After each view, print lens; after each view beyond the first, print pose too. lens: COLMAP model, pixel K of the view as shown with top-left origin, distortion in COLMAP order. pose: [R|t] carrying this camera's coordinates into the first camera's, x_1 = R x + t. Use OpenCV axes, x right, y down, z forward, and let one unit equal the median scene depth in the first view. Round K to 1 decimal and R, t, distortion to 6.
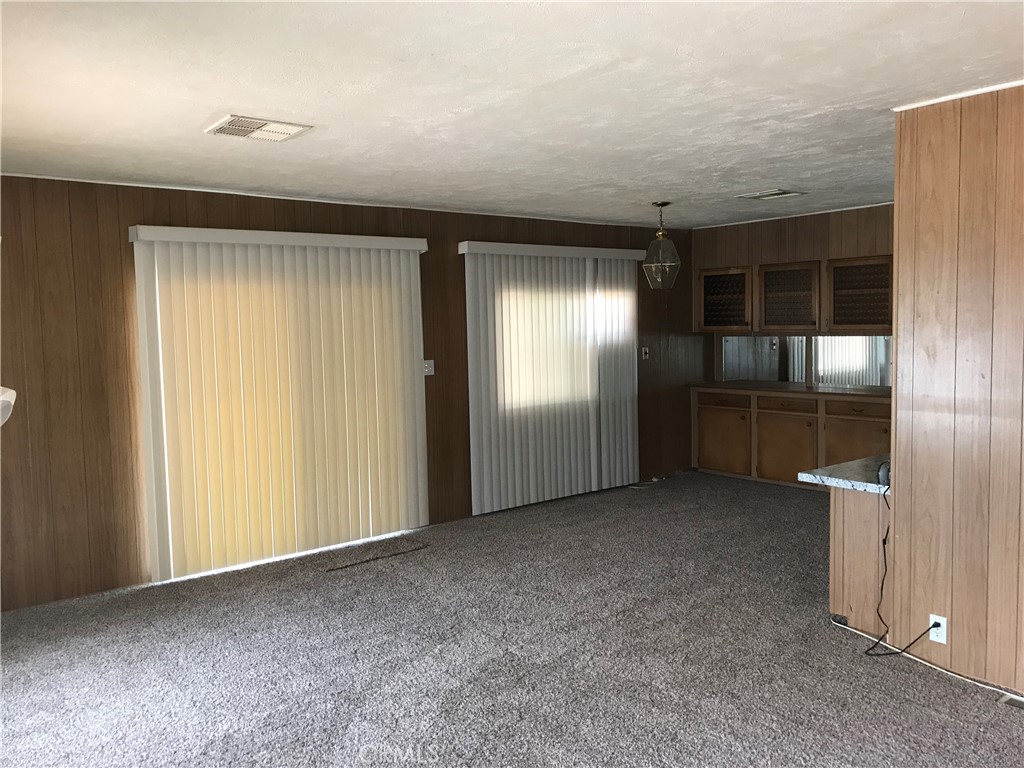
lens RADIAL K [[845.5, 0, 512.3], [0, 845.5, 382.8], [0, 0, 1]] dist [0.050486, -0.057695]
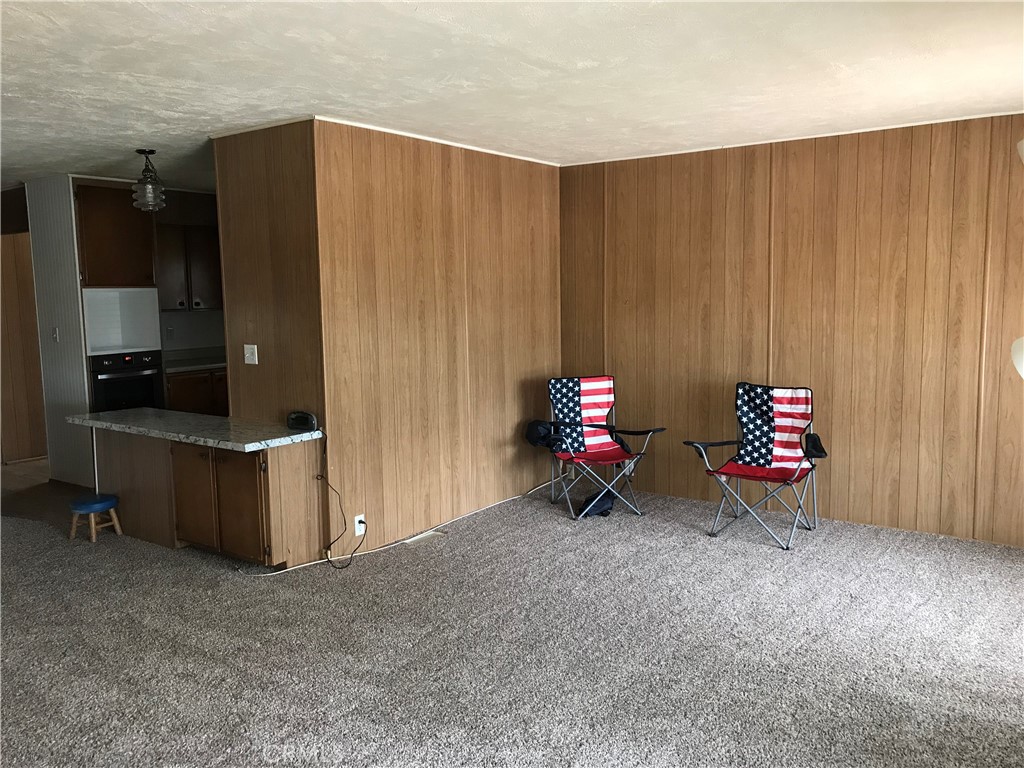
lens RADIAL K [[845.5, 0, 514.4], [0, 845.5, 381.0], [0, 0, 1]] dist [0.050486, -0.057695]
pose [[-0.266290, -0.085449, 0.960098, -0.727724], [0.085474, 0.990046, 0.111822, -0.054910], [-0.960096, 0.111840, -0.256336, 0.973466]]
